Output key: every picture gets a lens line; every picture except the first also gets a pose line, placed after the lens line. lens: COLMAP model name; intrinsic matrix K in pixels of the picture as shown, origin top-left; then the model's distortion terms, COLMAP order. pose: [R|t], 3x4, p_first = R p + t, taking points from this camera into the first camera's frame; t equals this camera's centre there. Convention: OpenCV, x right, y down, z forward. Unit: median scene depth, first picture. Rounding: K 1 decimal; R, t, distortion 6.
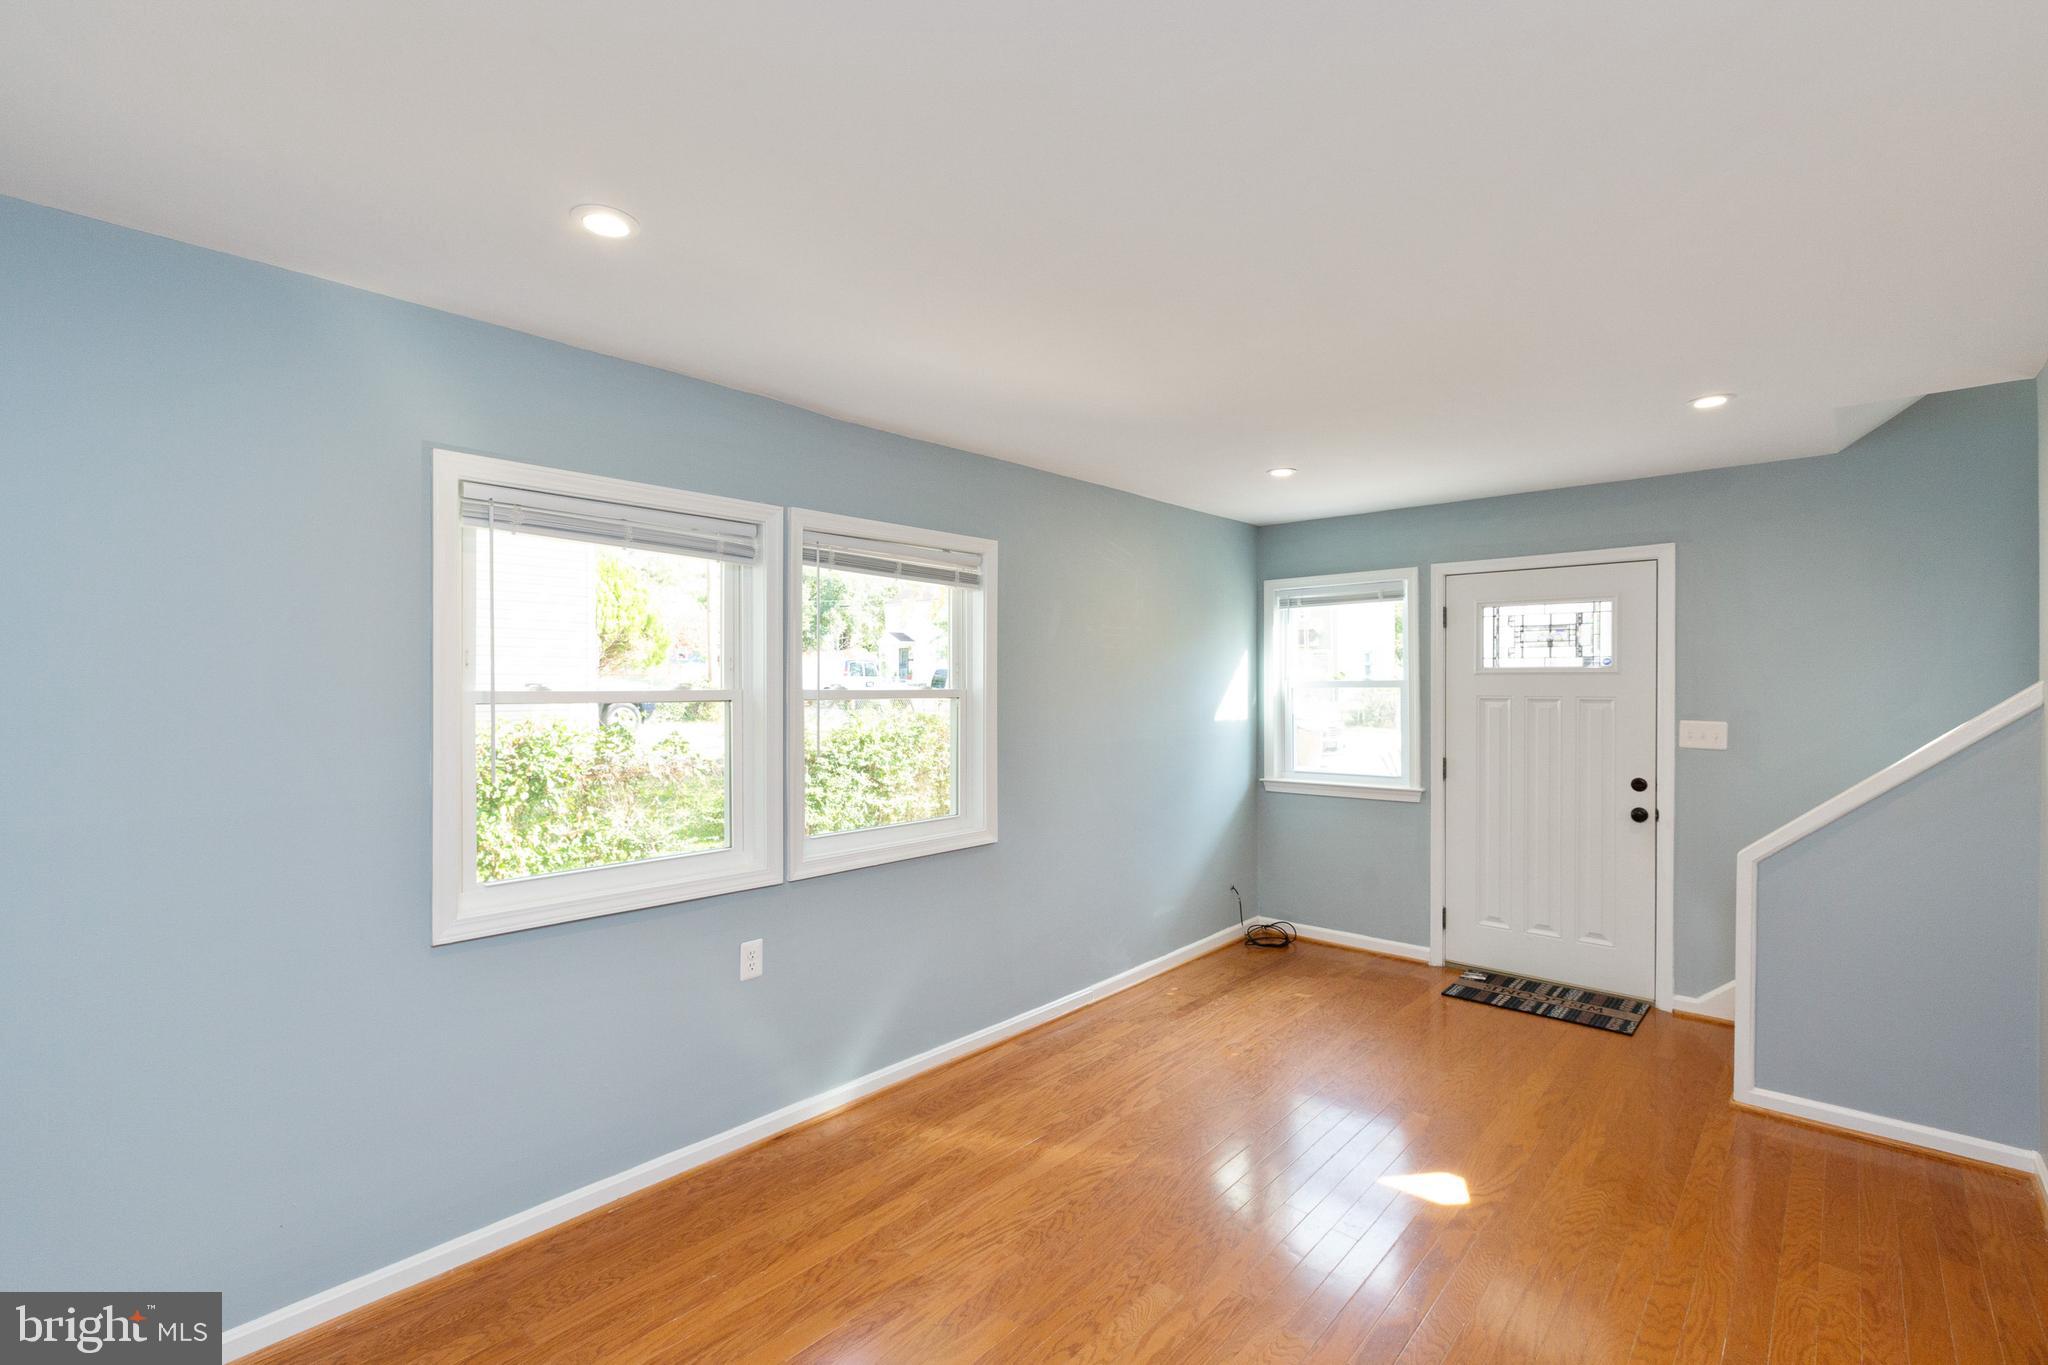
lens RADIAL K [[915.9, 0, 1034.7], [0, 915.9, 681.1], [0, 0, 1]] dist [0.000171, 0.000790]
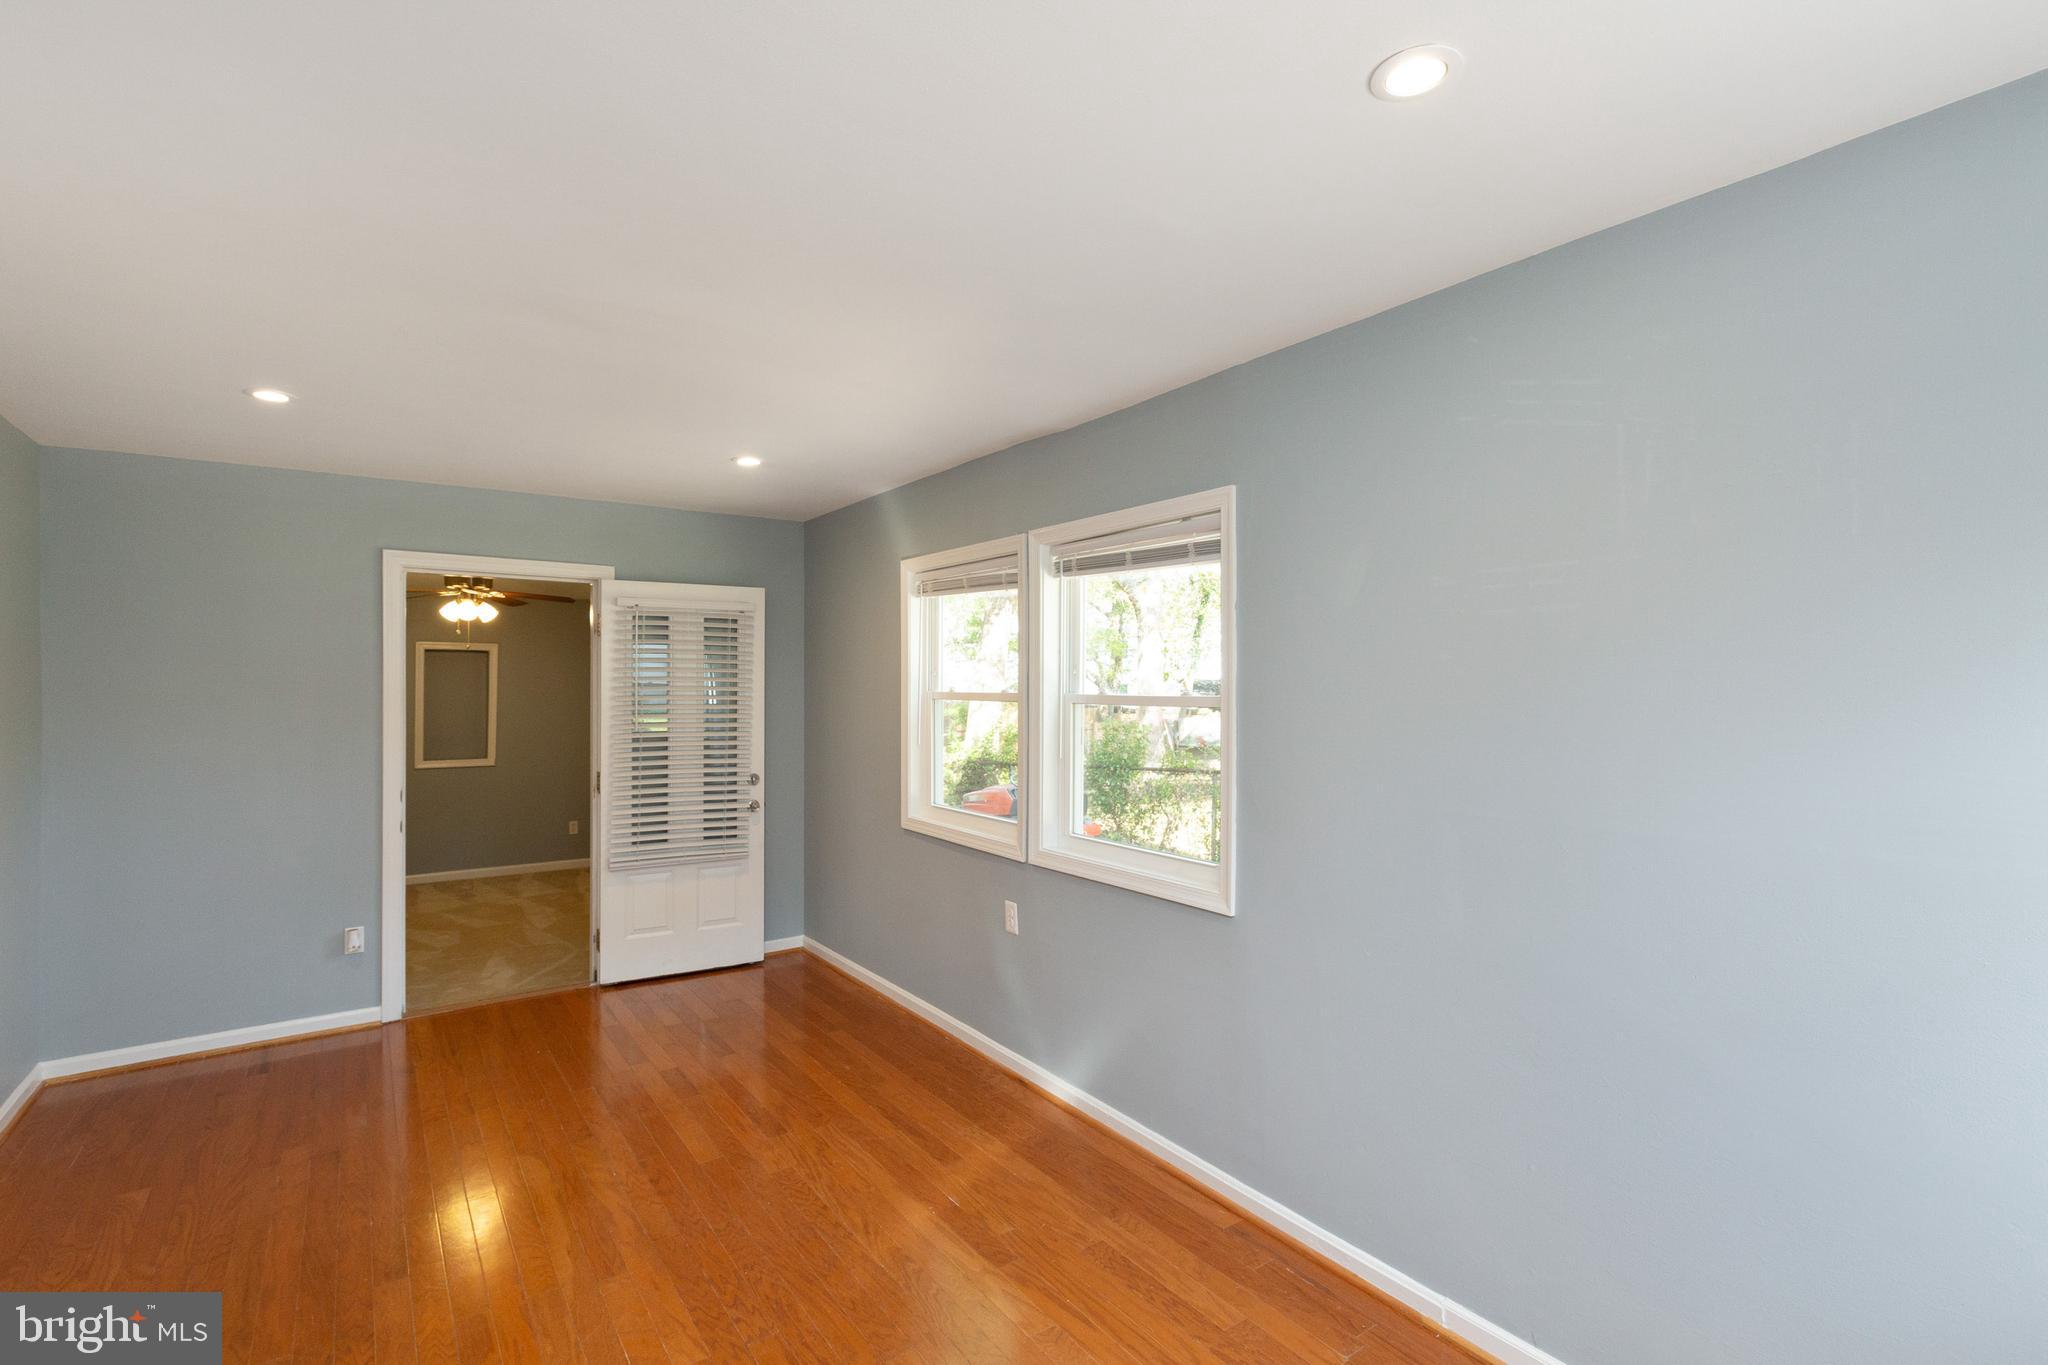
lens RADIAL K [[915.9, 0, 1015.9], [0, 915.9, 688.8], [0, 0, 1]] dist [0.000171, 0.000790]
pose [[-0.220671, 0.001792, -0.975347, 0.617290], [-0.003401, 0.999991, 0.002606, 0.000769], [0.975342, 0.003892, -0.220663, 0.907490]]
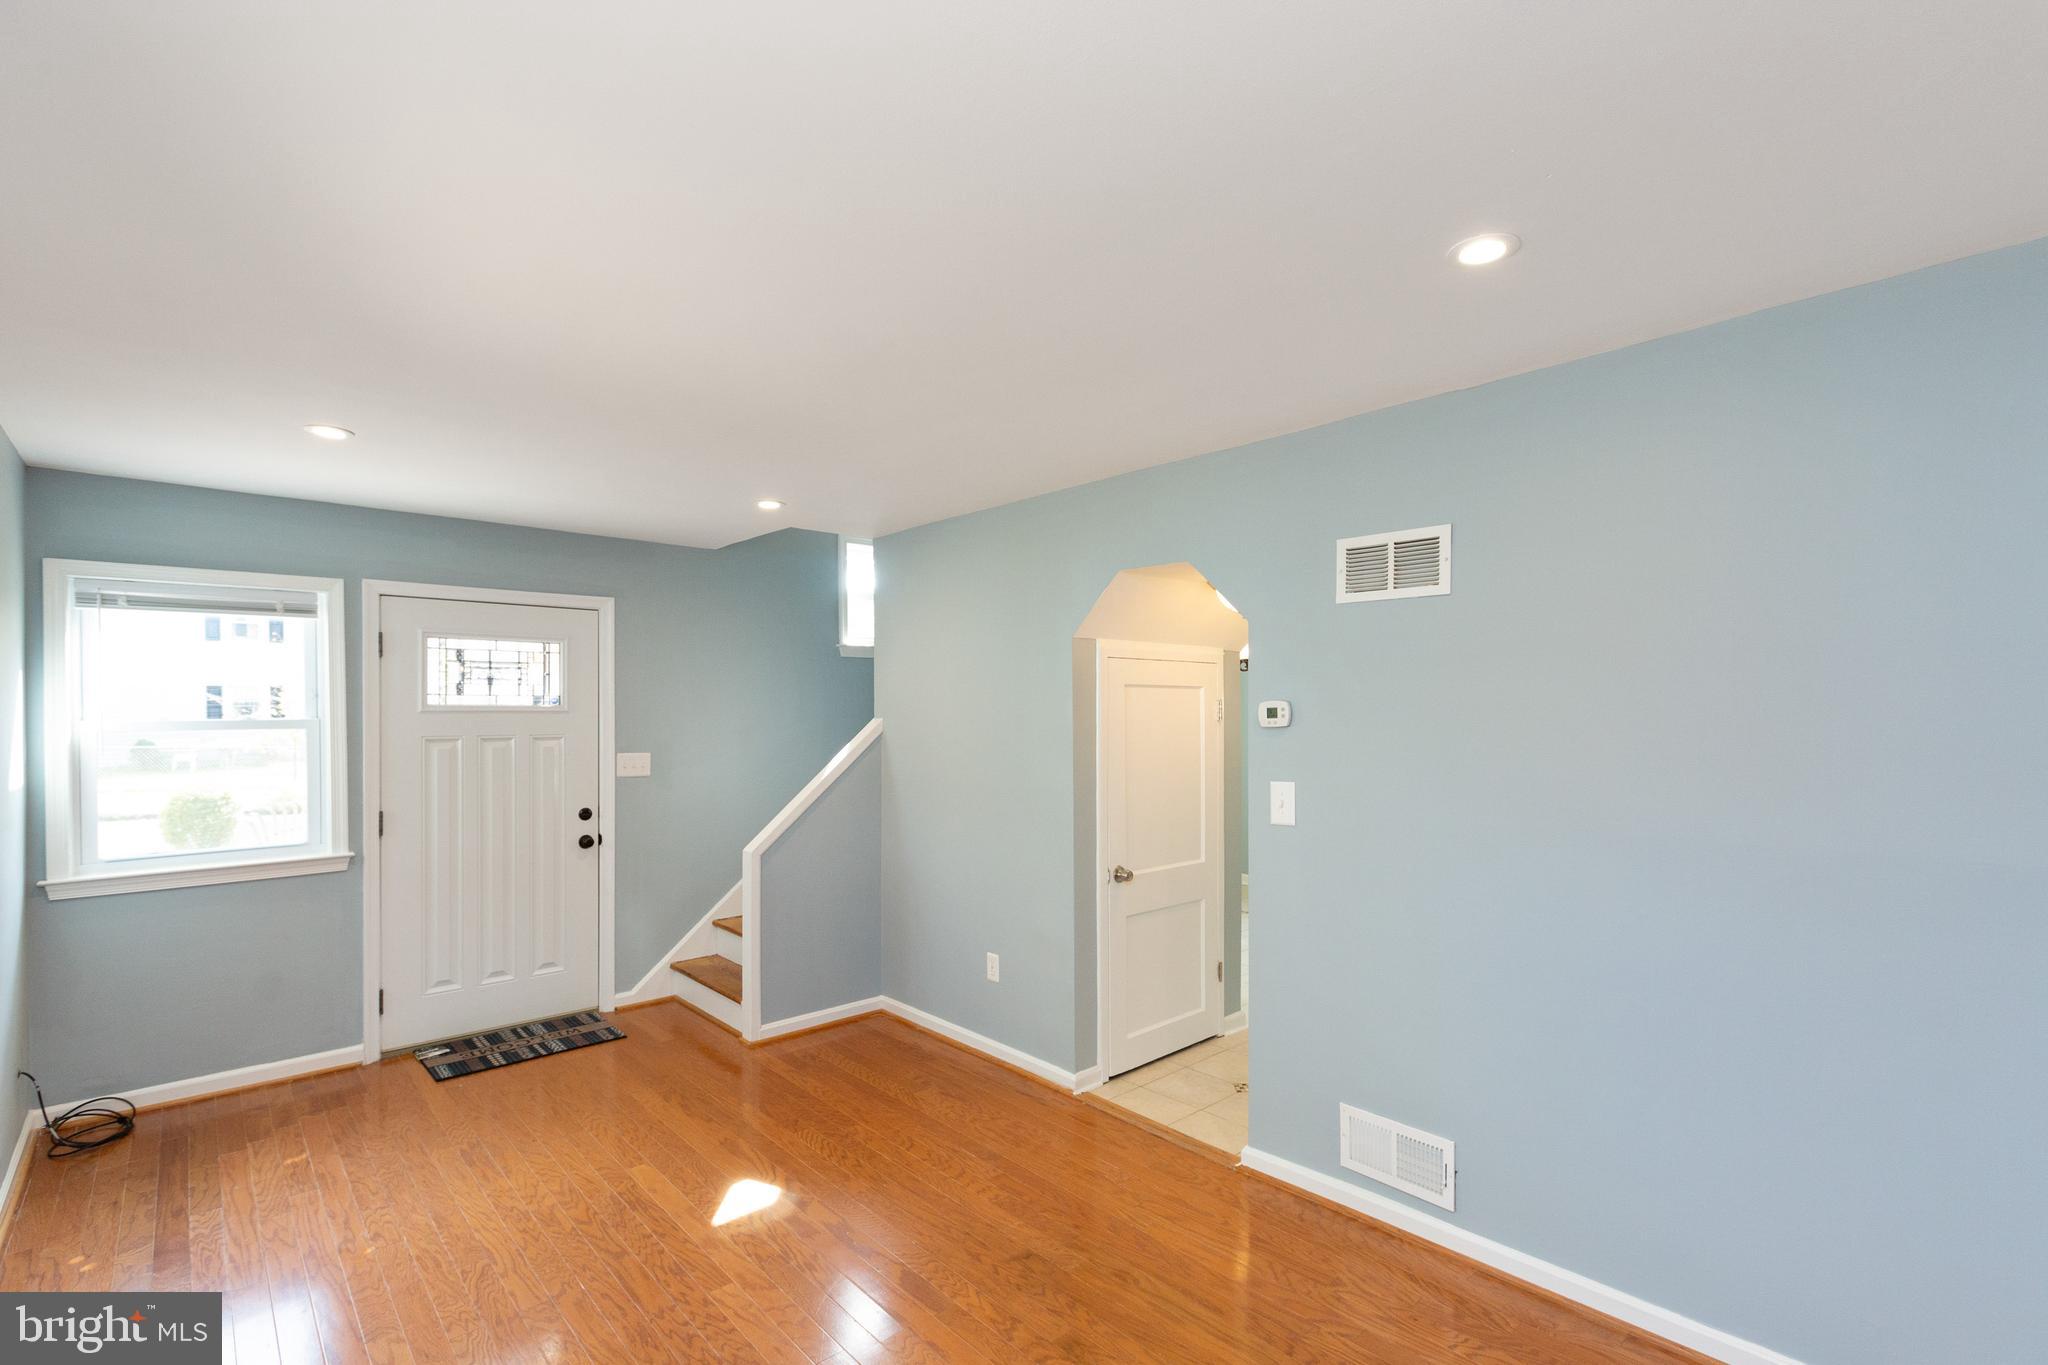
lens RADIAL K [[915.9, 0, 1000.9], [0, 915.9, 715.2], [0, 0, 1]] dist [0.000171, 0.000790]
pose [[0.111663, 0.004647, 0.993735, -0.377835], [0.006365, 0.999965, -0.005391, 0.004085], [-0.993726, 0.006927, 0.111630, 0.389749]]
